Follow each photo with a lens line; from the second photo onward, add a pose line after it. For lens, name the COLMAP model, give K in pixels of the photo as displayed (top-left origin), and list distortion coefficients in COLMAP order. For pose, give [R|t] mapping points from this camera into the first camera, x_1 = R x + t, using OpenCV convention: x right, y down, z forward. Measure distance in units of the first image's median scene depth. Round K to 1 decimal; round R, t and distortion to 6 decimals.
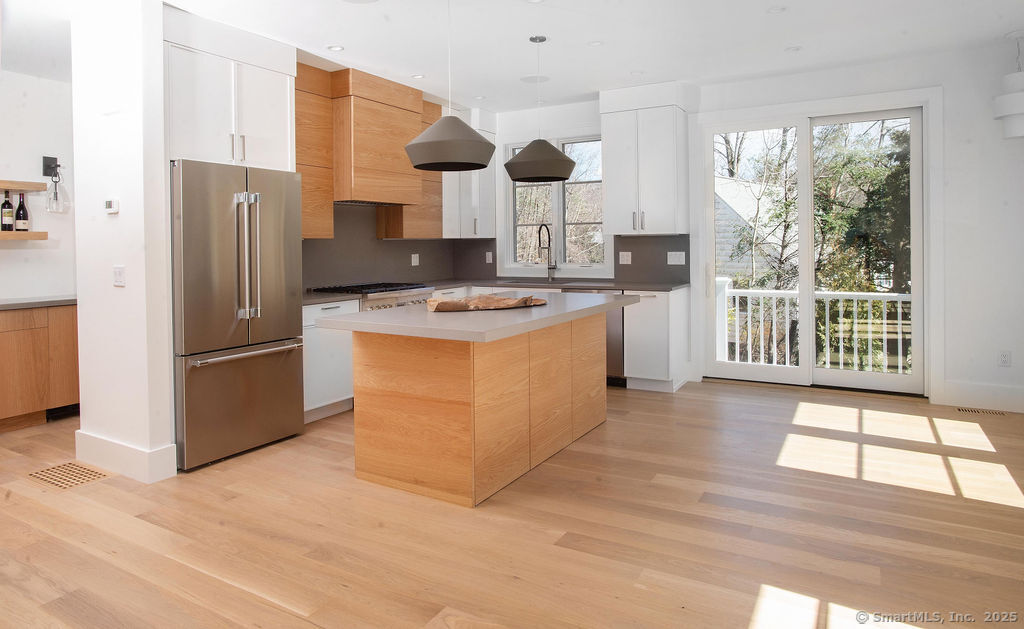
lens RADIAL K [[638.9, 0, 514.6], [0, 638.9, 253.8], [0, 0, 1]] dist [-0.054214, 0.052023]
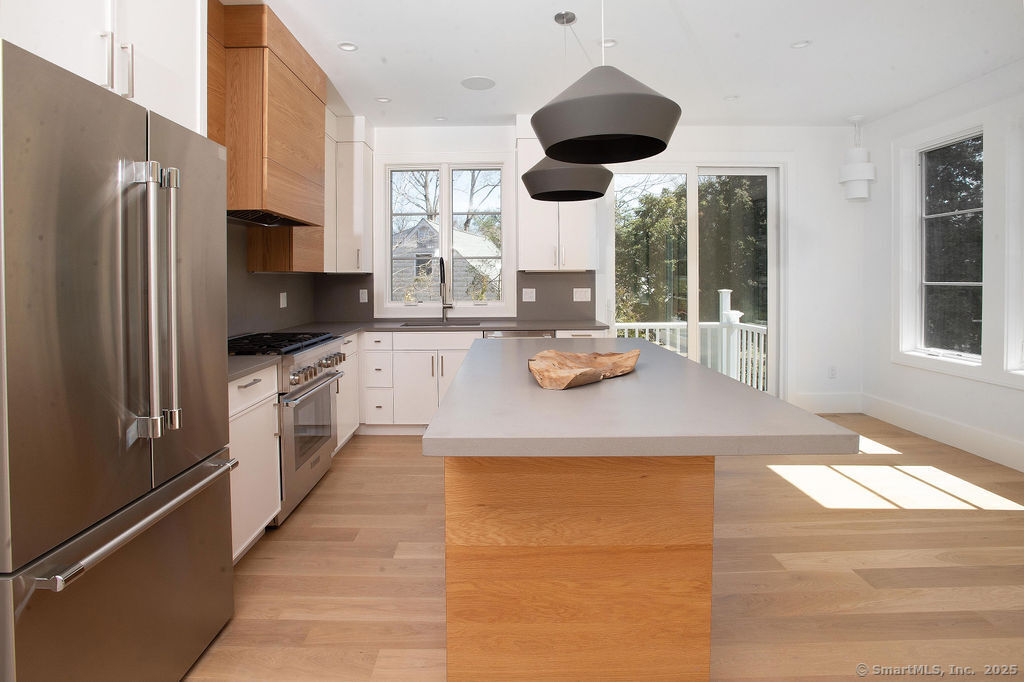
lens RADIAL K [[513.2, 0, 493.2], [0, 513.2, 289.1], [0, 0, 1]] dist [-0.063207, 0.023096]
pose [[0.871326, -0.003403, 0.490693, -0.315083], [0.004211, 0.999991, -0.000543, -0.002865], [-0.490687, 0.002539, 0.871332, 0.459983]]
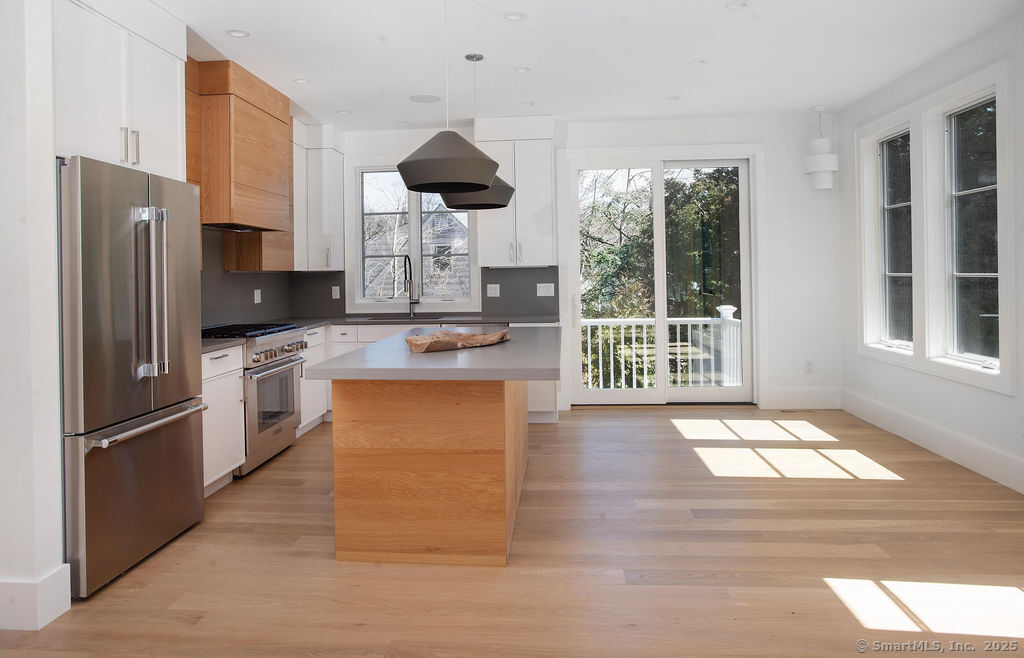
lens RADIAL K [[655.6, 0, 511.9], [0, 655.6, 278.0], [0, 0, 1]] dist [-0.053626, 0.051203]
pose [[0.899315, -0.005327, 0.437268, -0.307159], [0.012751, 0.999820, -0.014044, 0.002279], [-0.437115, 0.018206, 0.899221, 0.104430]]
